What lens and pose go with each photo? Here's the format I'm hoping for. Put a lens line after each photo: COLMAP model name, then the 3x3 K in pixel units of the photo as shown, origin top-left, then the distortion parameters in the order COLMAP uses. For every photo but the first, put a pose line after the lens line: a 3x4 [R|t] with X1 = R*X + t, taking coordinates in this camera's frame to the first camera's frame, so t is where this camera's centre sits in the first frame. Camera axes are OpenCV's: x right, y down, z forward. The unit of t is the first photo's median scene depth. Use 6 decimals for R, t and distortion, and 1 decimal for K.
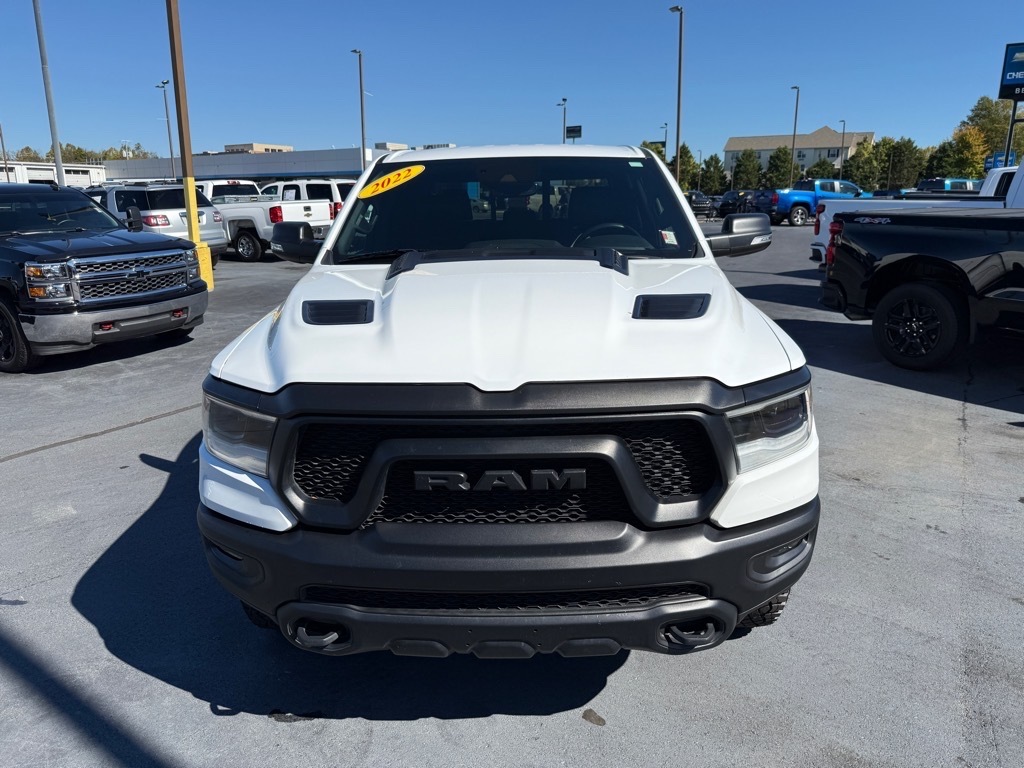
lens RADIAL K [[722.2, 0, 514.5], [0, 722.2, 387.9], [0, 0, 1]] dist [0.042557, -0.054076]
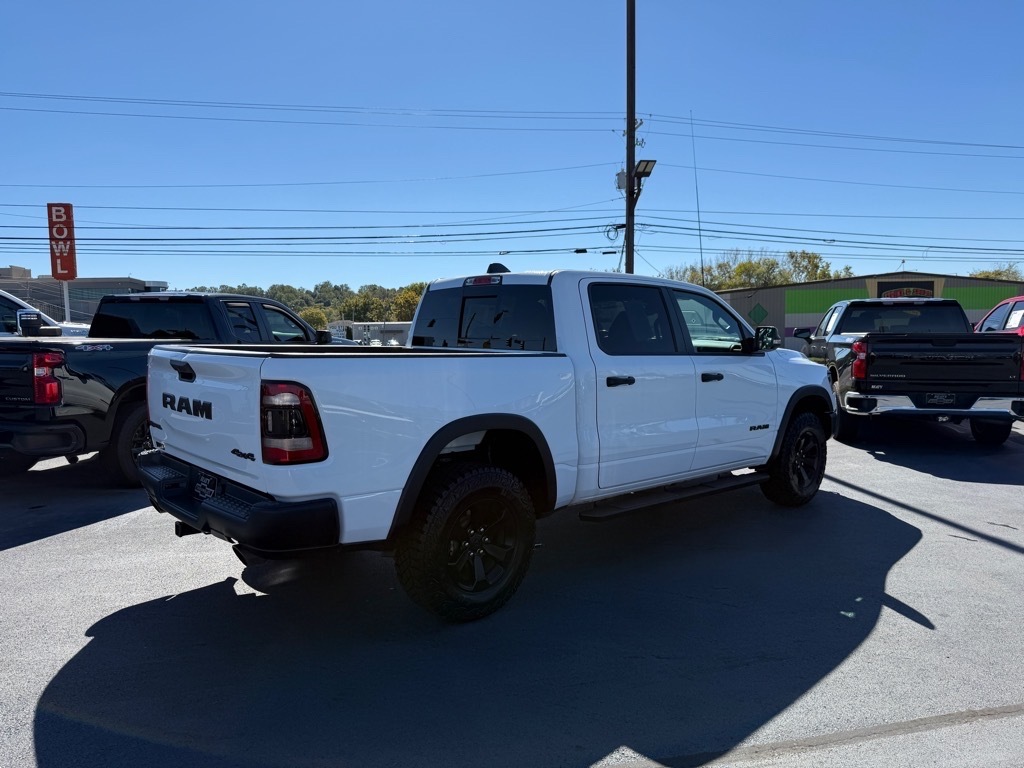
lens RADIAL K [[722.2, 0, 517.0], [0, 722.2, 388.2], [0, 0, 1]] dist [0.042557, -0.054076]
pose [[-0.697723, -0.045623, 0.714914, -0.475534], [0.194786, 0.948287, 0.250618, -0.270776], [-0.689378, 0.314117, -0.652755, 1.099904]]
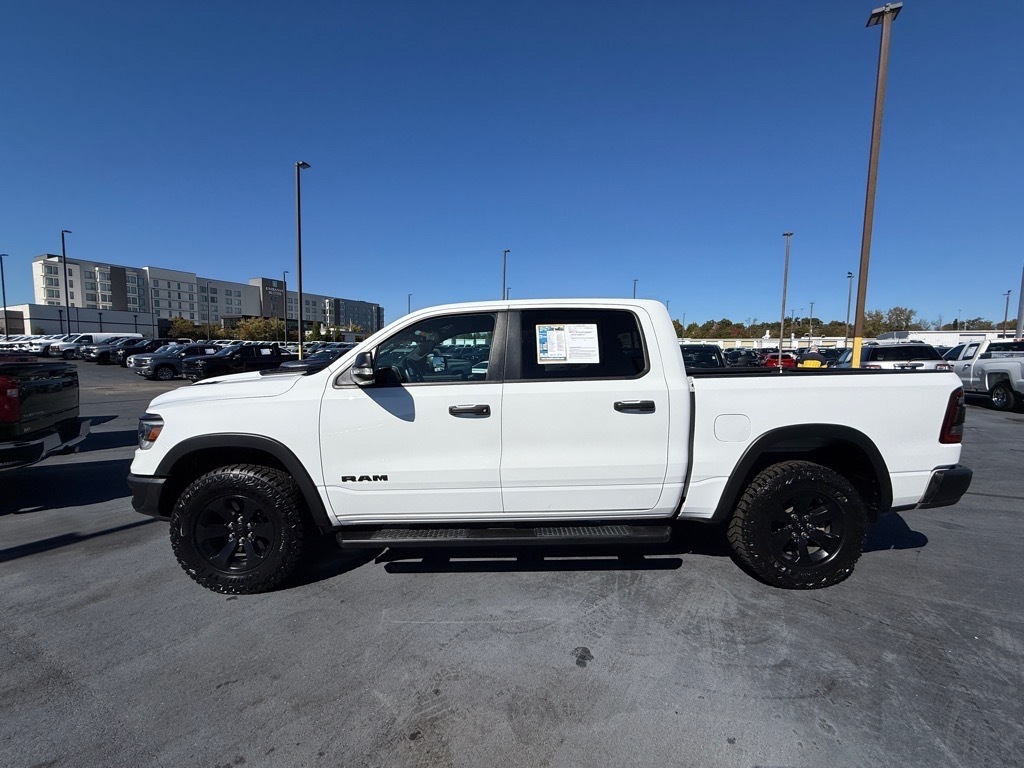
lens RADIAL K [[412.7, 0, 509.9], [0, 412.7, 383.9], [0, 0, 1]] dist [-0.003920, 0.001149]
pose [[0.039164, 0.074139, -0.996479, 0.455126], [-0.258753, 0.963980, 0.061552, -0.129272], [0.965149, 0.255432, 0.056937, 0.537006]]
